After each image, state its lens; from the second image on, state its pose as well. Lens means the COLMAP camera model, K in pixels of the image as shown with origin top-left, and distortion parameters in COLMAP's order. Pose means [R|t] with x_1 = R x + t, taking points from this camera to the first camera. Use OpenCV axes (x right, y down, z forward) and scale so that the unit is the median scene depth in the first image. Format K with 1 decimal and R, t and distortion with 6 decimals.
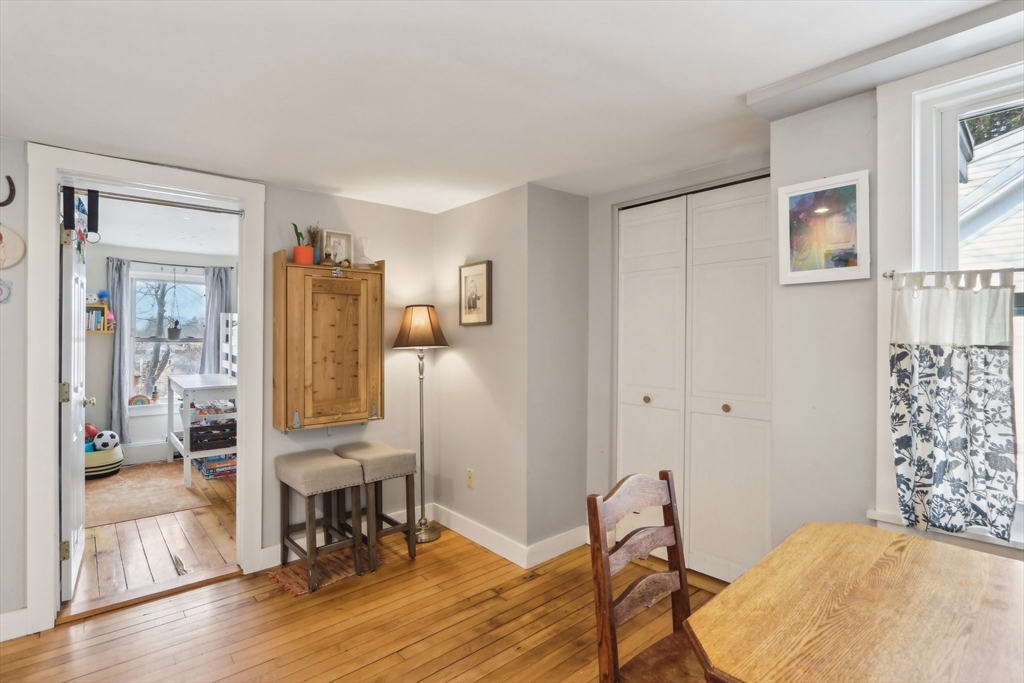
lens RADIAL K [[497.6, 0, 507.7], [0, 497.6, 337.6], [0, 0, 1]] dist [-0.014224, -0.000683]
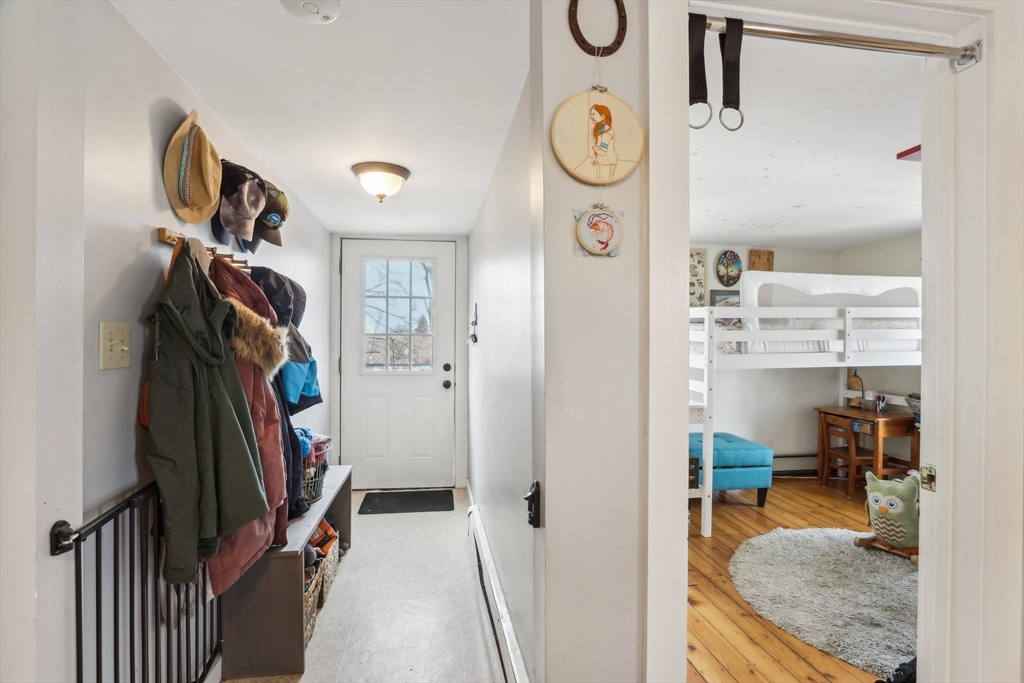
lens RADIAL K [[493.3, 0, 512.0], [0, 493.3, 341.5], [0, 0, 1]] dist [-0.013091, -0.000188]
pose [[0.851235, -0.003634, -0.524773, -0.614112], [0.000385, 0.999980, -0.006300, 0.010863], [0.524785, 0.005161, 0.851219, 0.385371]]
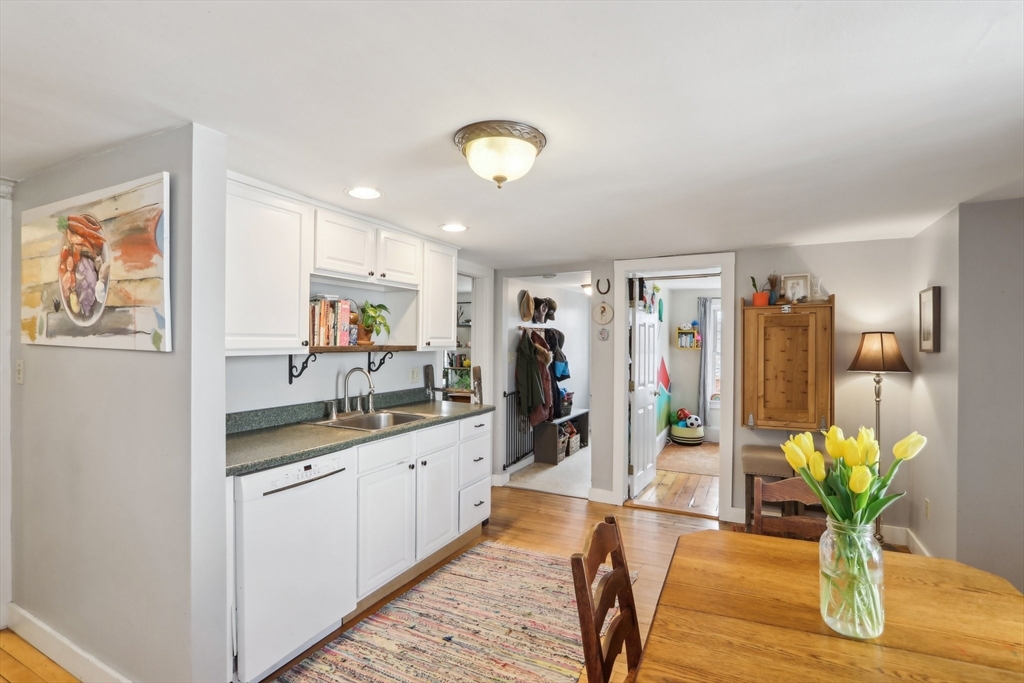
lens RADIAL K [[493.3, 0, 512.0], [0, 493.3, 341.5], [0, 0, 1]] dist [-0.013091, -0.000188]
pose [[0.388170, -0.000324, -0.921588, 0.534471], [-0.005286, 0.999983, -0.002578, -0.041747], [0.921573, 0.005872, 0.388161, -0.132324]]
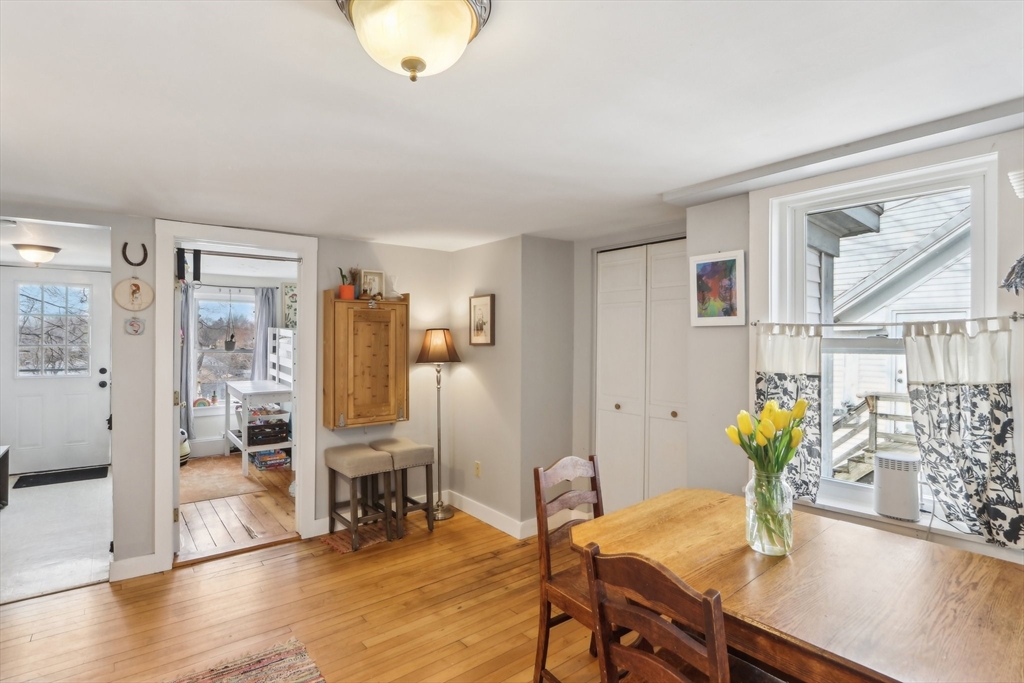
lens RADIAL K [[507.2, 0, 508.9], [0, 507.2, 340.5], [0, 0, 1]] dist [-0.021693, 0.000873]
pose [[0.998952, 0.002050, -0.045713, 0.063755], [-0.001958, 0.999996, 0.002064, -0.042371], [0.045717, -0.001972, 0.998952, -0.274883]]
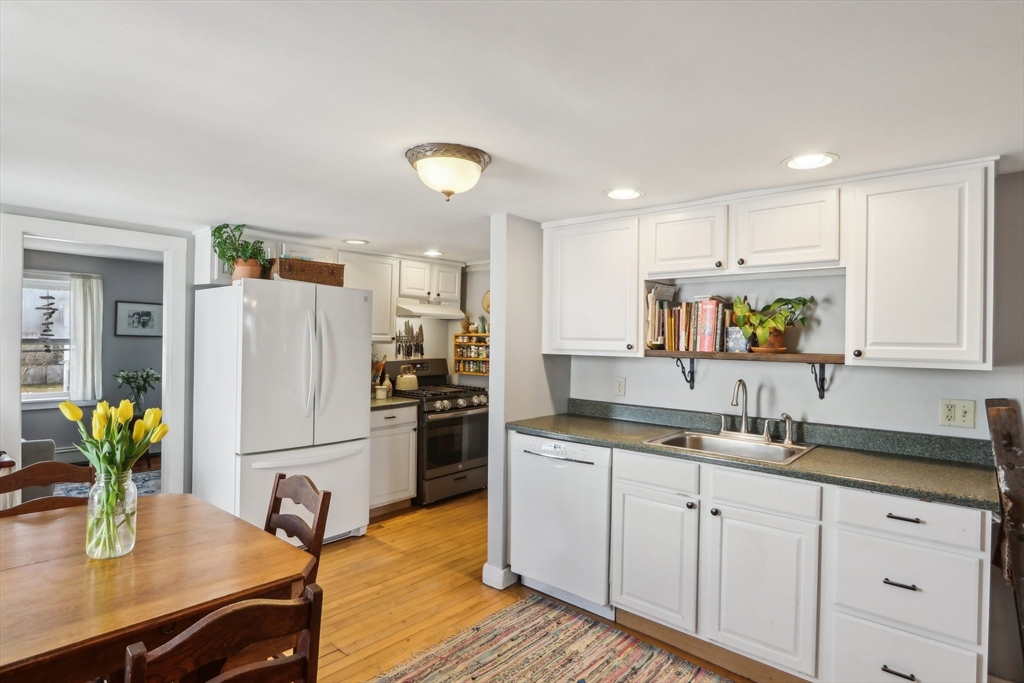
lens RADIAL K [[540.1, 0, 512.0], [0, 540.1, 341.5], [0, 0, 1]] dist [-0.002243, 0.000058]
pose [[-0.989685, -0.016849, -0.142264, -0.027740], [-0.017557, 0.999839, 0.003725, -0.049152], [0.142178, 0.006184, -0.989822, 0.834921]]
